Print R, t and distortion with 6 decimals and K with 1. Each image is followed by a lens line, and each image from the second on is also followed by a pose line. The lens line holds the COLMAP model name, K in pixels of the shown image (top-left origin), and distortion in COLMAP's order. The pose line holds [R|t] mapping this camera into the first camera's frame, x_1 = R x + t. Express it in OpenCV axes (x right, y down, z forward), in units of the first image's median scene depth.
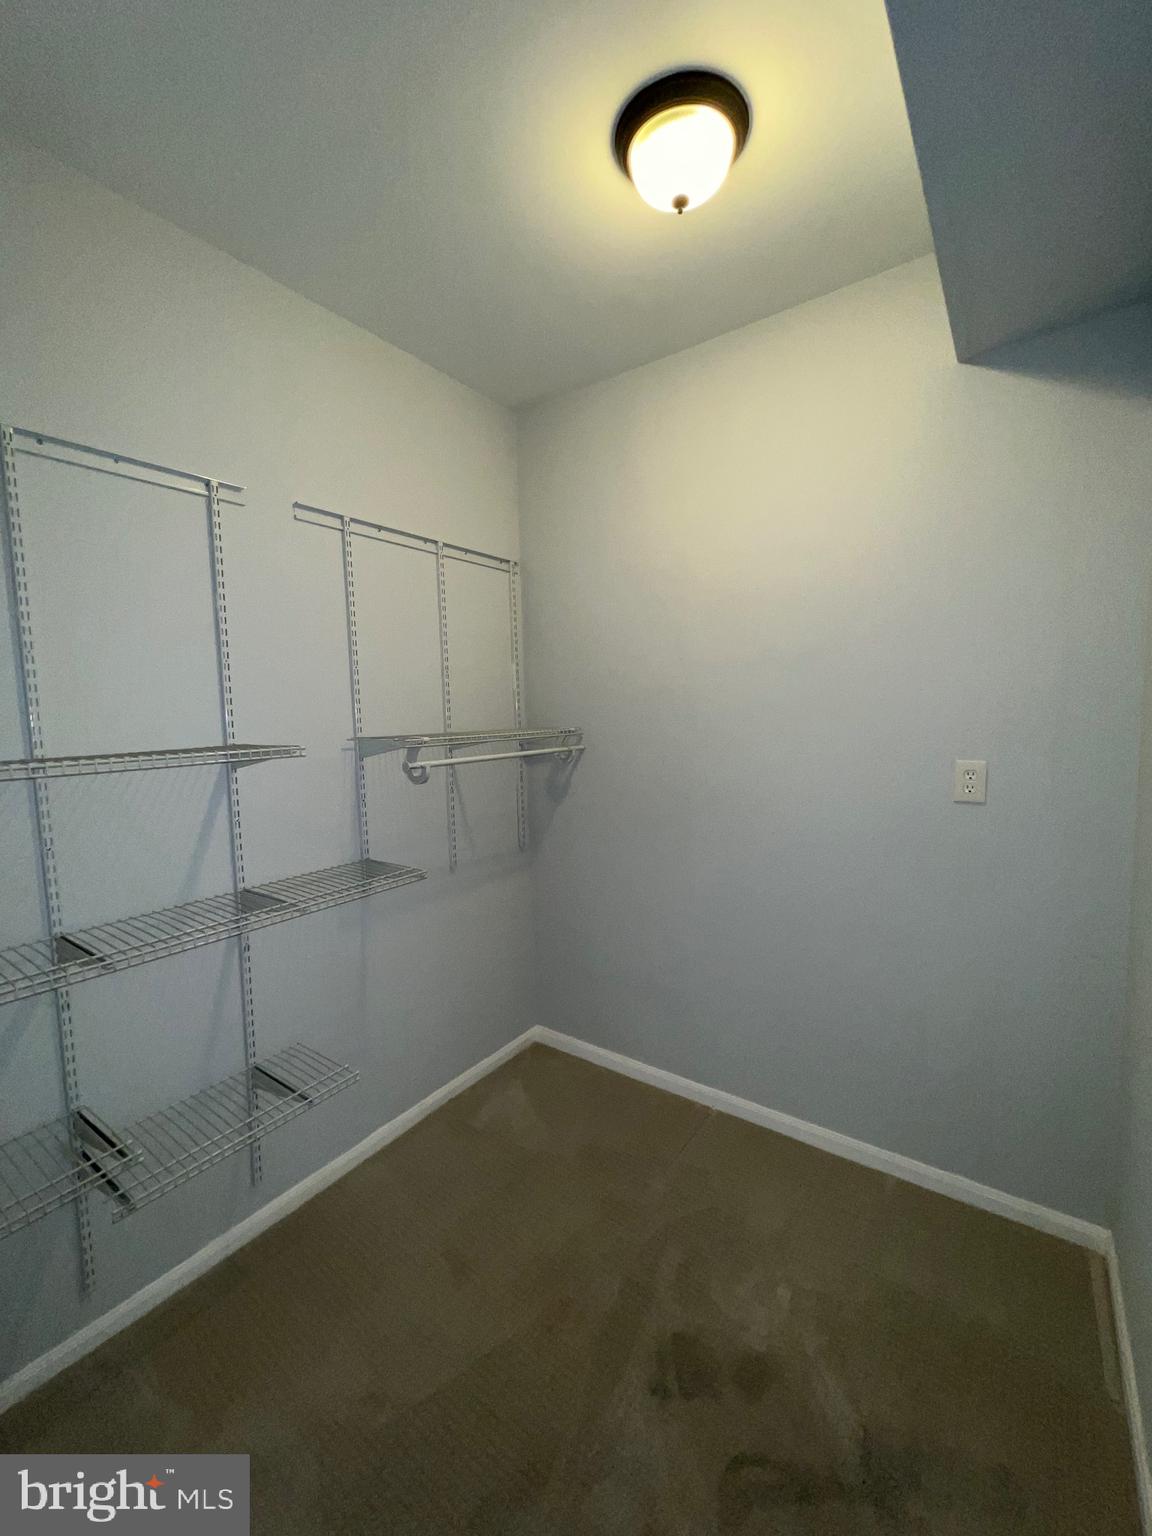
lens RADIAL K [[614.6, 0, 578.2], [0, 614.6, 767.0], [0, 0, 1]] dist [-0.004698, 0.001070]
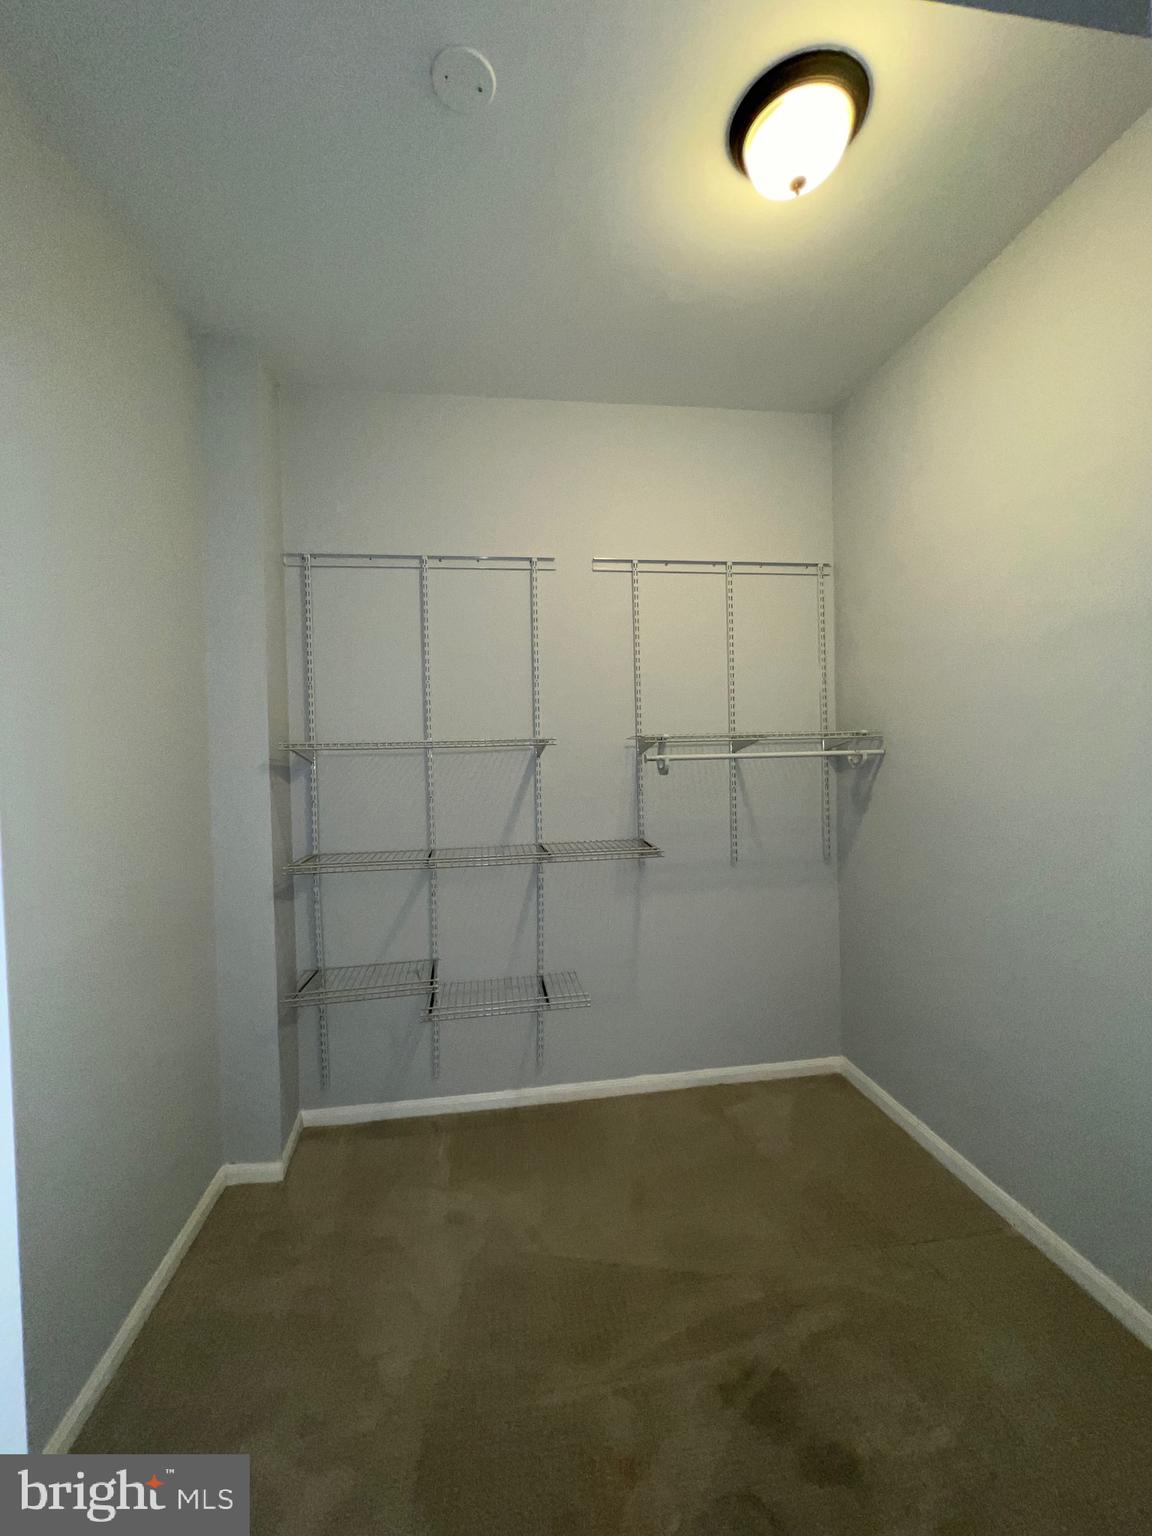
lens RADIAL K [[614.6, 0, 579.5], [0, 614.6, 766.6], [0, 0, 1]] dist [-0.004698, 0.001070]
pose [[0.700649, 0.017888, -0.713282, 0.386193], [-0.055737, 0.998003, -0.029720, 0.047744], [0.711326, 0.060579, 0.700246, 0.062456]]
